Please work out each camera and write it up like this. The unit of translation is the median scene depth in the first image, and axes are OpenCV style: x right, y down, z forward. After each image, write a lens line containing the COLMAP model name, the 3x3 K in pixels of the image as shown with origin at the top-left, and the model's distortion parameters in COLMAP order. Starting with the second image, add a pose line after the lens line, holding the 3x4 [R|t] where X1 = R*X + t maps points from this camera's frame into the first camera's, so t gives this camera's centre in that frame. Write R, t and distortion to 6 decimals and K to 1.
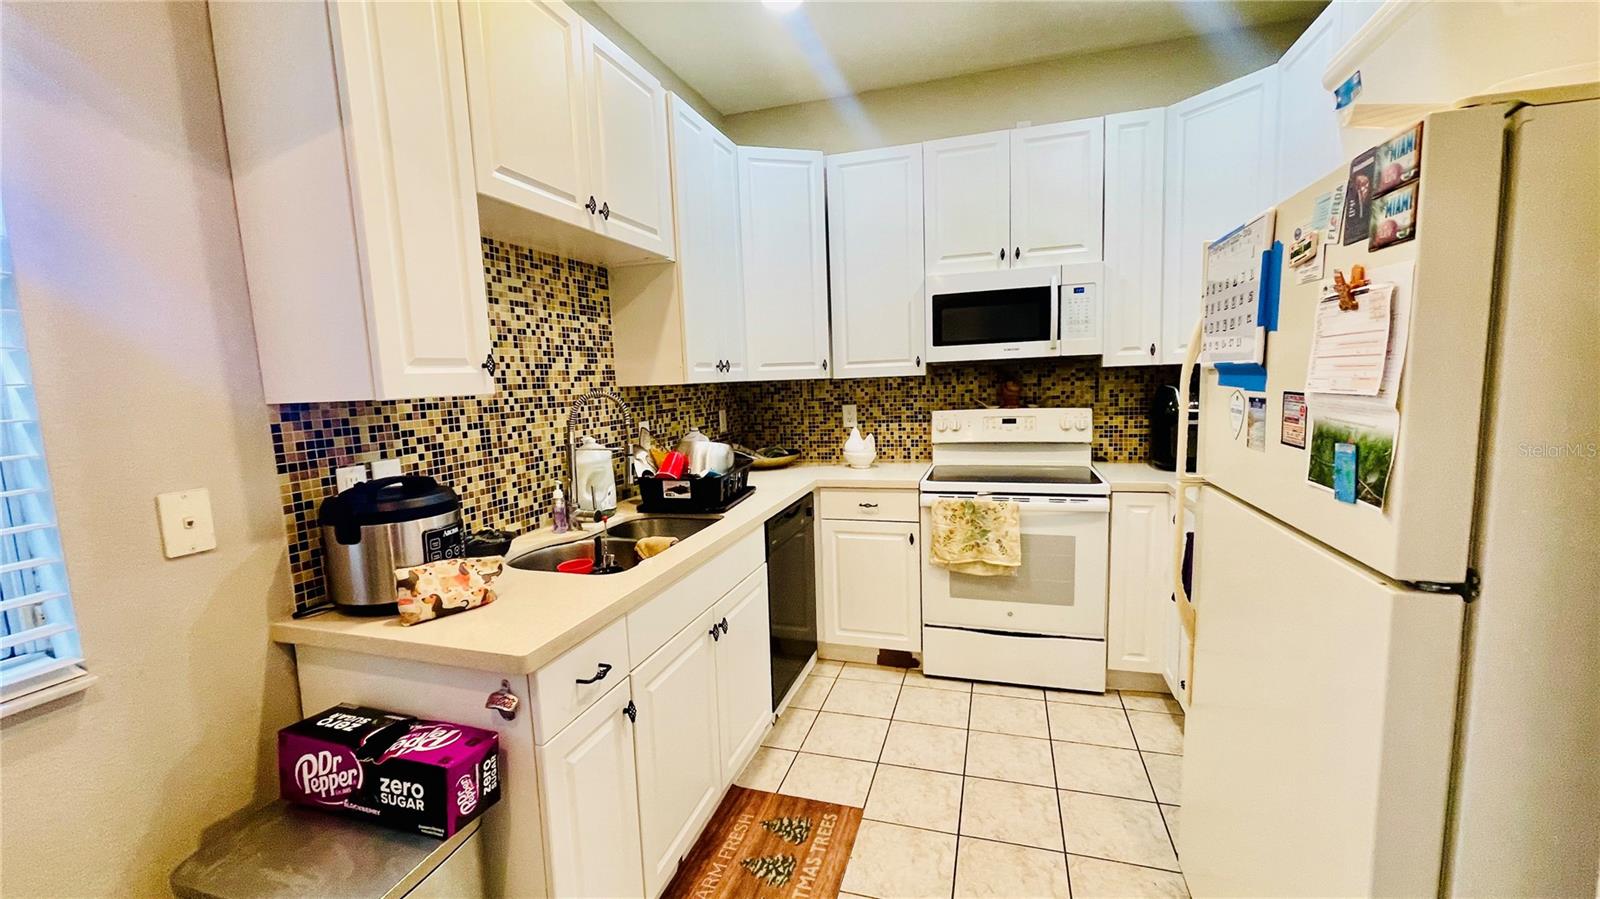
lens RADIAL K [[644.5, 0, 795.8], [0, 644.5, 452.1], [0, 0, 1]] dist [0.003174, 0.000241]
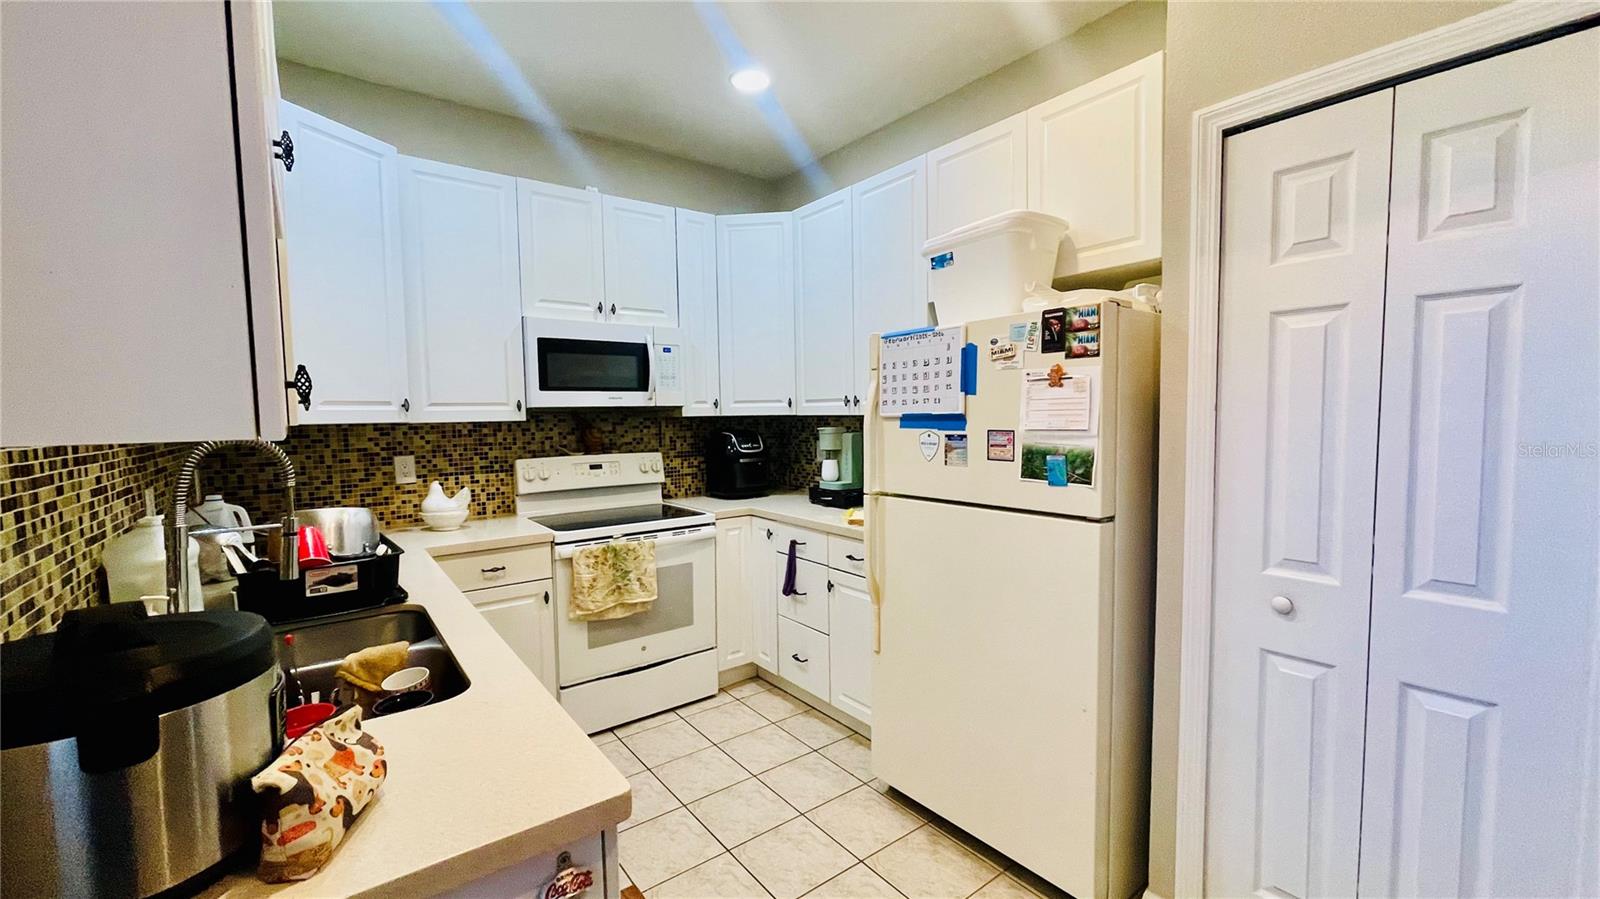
lens RADIAL K [[644.5, 0, 794.7], [0, 644.5, 453.1], [0, 0, 1]] dist [0.003174, 0.000241]
pose [[0.577595, -0.022220, 0.816021, -0.367900], [0.087852, 0.995516, -0.035076, -0.006625], [-0.811583, 0.091949, 0.576957, 0.165636]]
